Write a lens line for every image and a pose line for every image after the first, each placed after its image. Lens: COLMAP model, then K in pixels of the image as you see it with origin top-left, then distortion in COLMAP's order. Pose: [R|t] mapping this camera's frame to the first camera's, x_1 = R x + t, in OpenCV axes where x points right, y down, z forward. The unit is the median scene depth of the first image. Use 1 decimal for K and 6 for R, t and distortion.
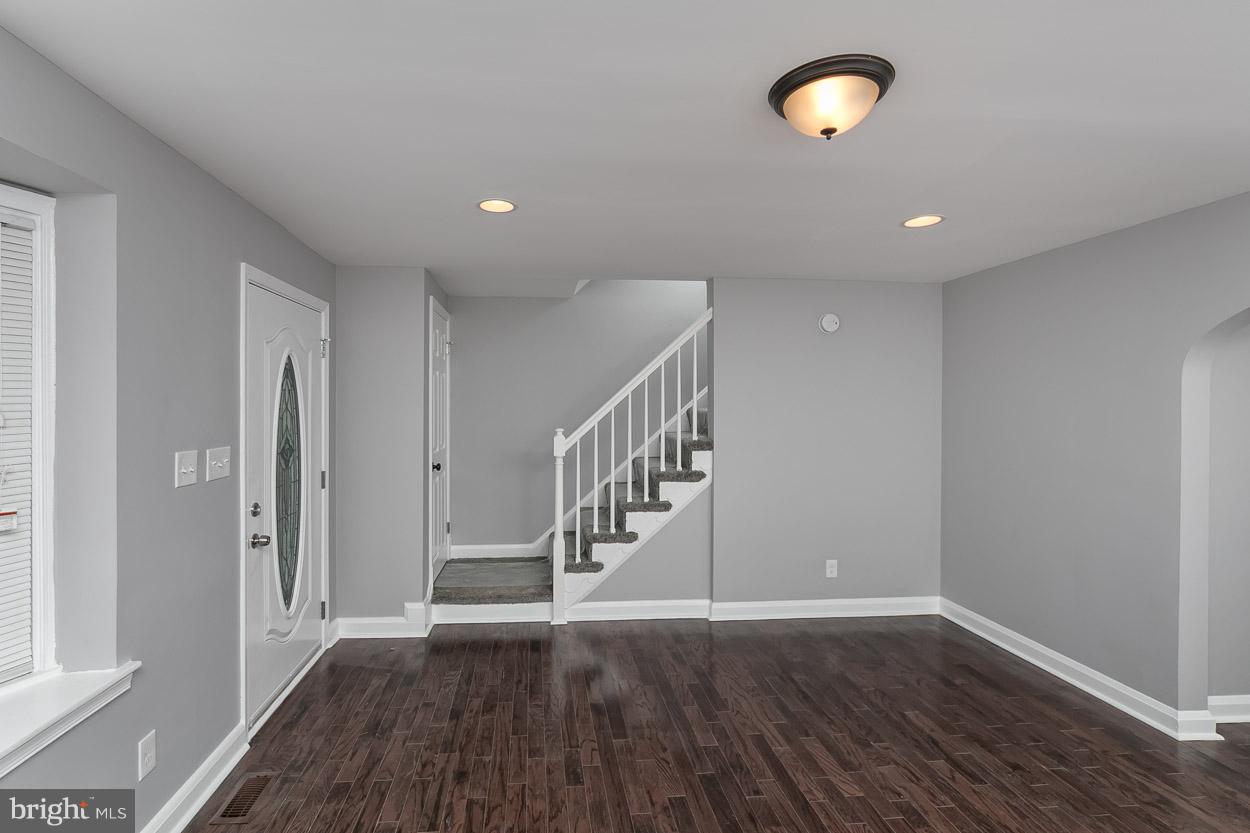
lens RADIAL K [[677.7, 0, 623.1], [0, 677.7, 420.8], [0, 0, 1]] dist [-0.005504, -0.000382]
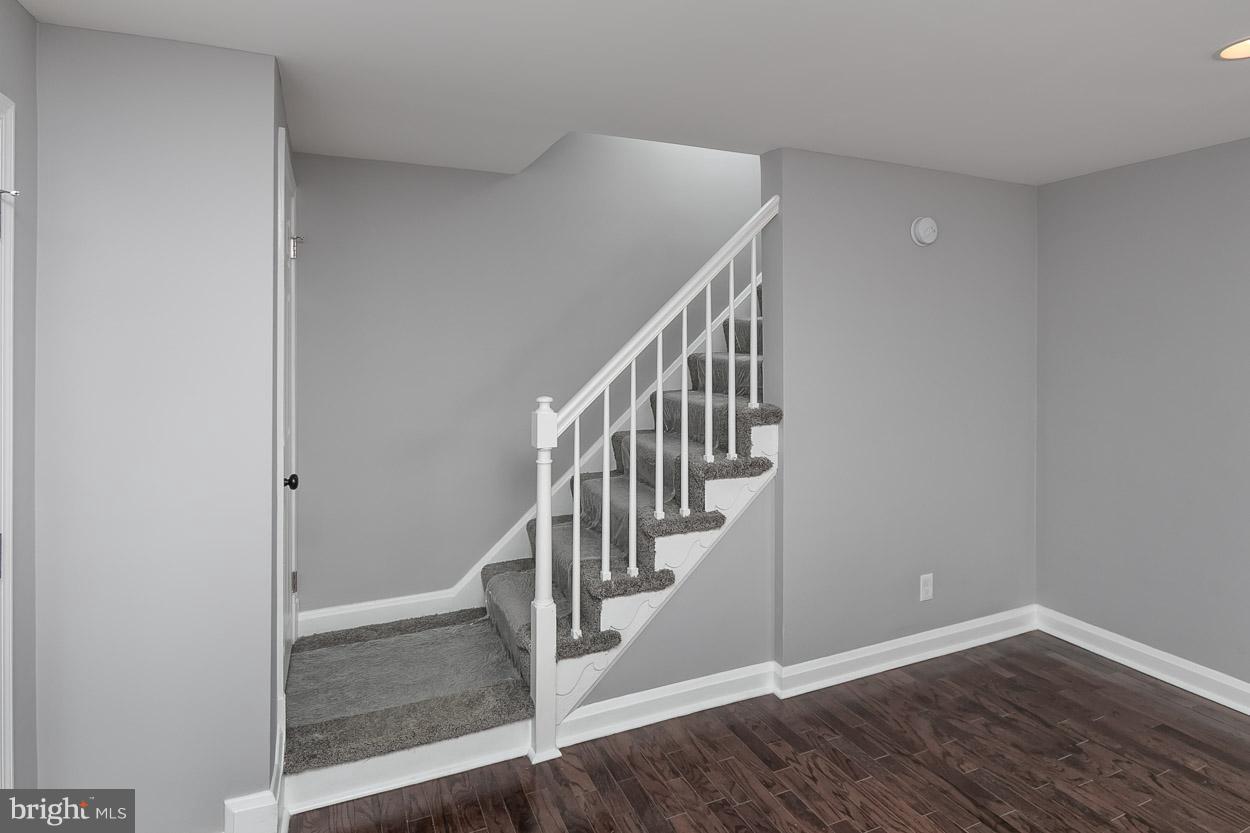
lens RADIAL K [[677.7, 0, 649.8], [0, 677.7, 348.3], [0, 0, 1]] dist [-0.005504, -0.000382]
pose [[0.942093, -0.004781, 0.335317, -0.192889], [0.007878, 0.999938, -0.007877, -0.022312], [-0.335259, 0.010062, 0.942072, 0.451075]]
